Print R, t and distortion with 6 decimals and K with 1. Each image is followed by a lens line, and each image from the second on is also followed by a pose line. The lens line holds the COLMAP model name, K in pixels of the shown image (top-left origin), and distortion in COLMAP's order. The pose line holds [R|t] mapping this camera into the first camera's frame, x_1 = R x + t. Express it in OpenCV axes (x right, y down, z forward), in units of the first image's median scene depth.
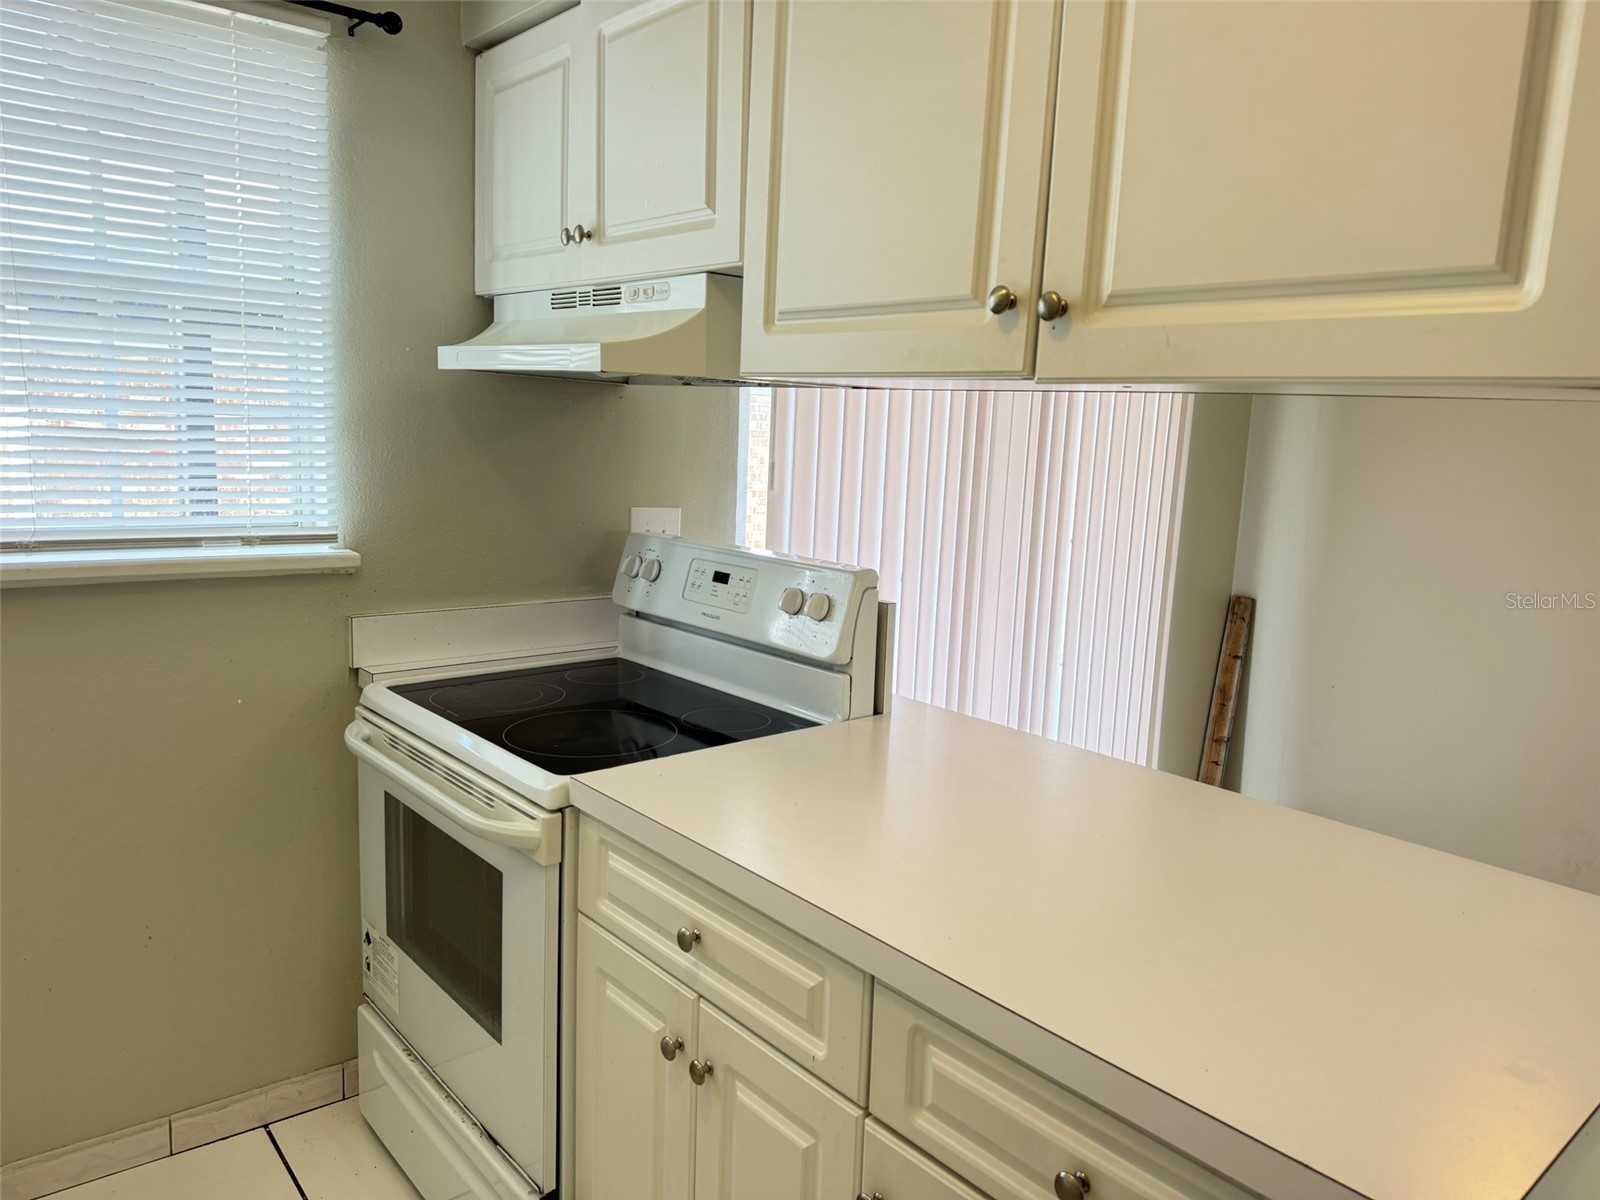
lens RADIAL K [[1130.9, 0, 797.3], [0, 1130.9, 601.2], [0, 0, 1]] dist [0.034963, -0.024796]
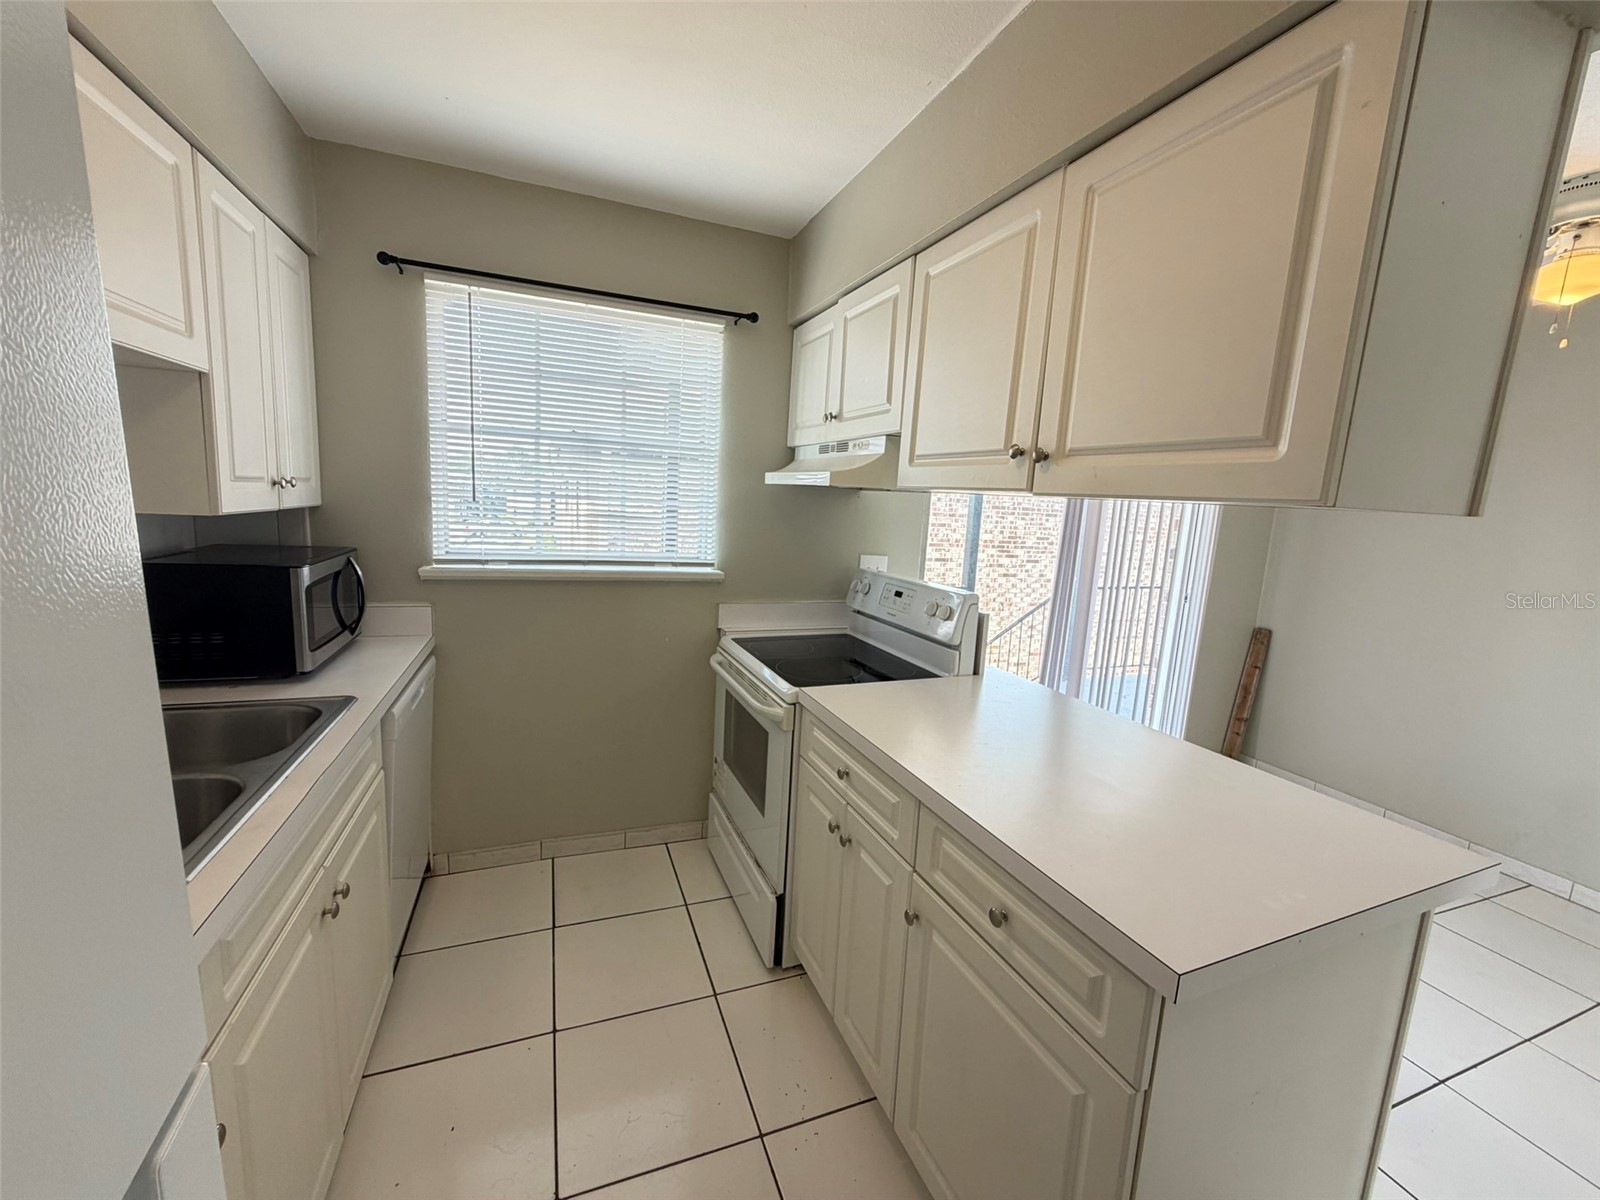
lens RADIAL K [[649.3, 0, 797.1], [0, 649.3, 595.1], [0, 0, 1]] dist [-0.002738, 0.000051]
pose [[0.949321, 0.056871, -0.309120, 0.115097], [-0.064171, 0.997848, -0.013491, 0.005934], [0.307687, 0.032644, 0.950927, -0.080158]]
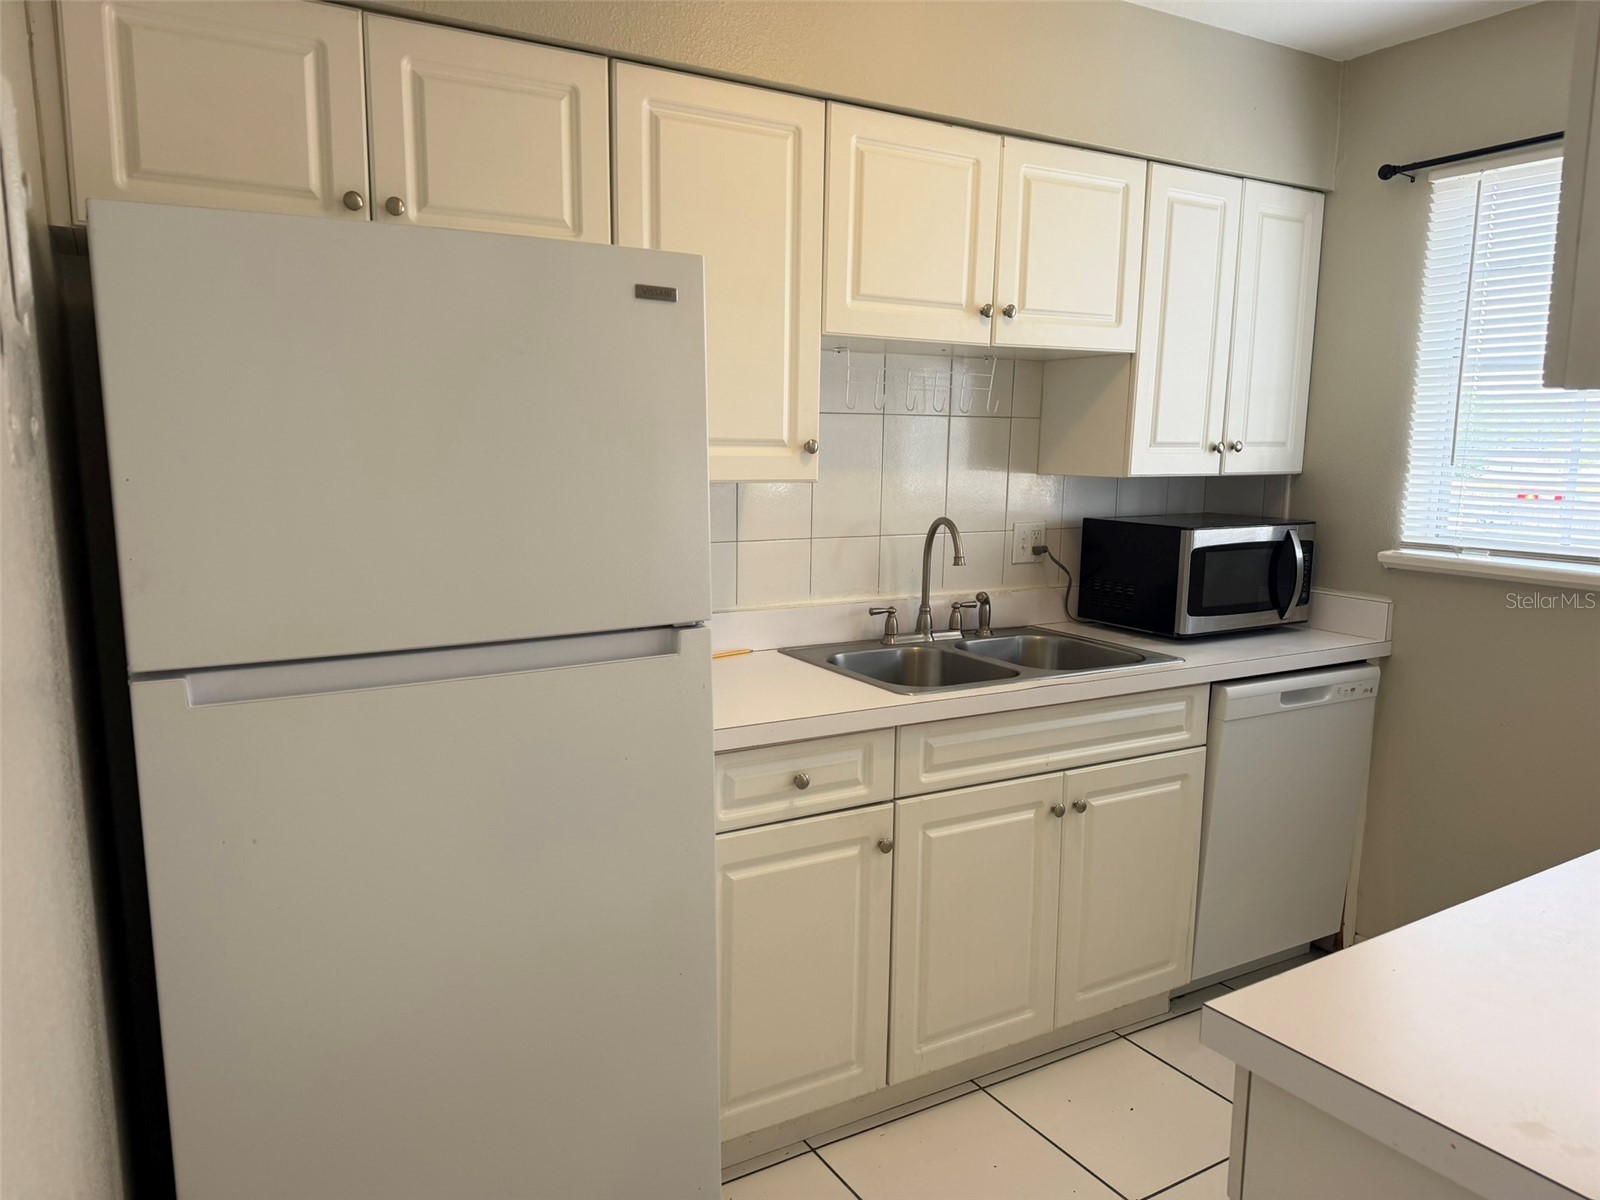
lens RADIAL K [[1130.9, 0, 799.7], [0, 1130.9, 599.4], [0, 0, 1]] dist [0.034963, -0.024796]
pose [[-0.141371, 0.109913, -0.983836, 1.170154], [-0.170970, 0.976173, 0.133624, -0.038673], [0.975081, 0.187097, -0.119211, 0.383256]]
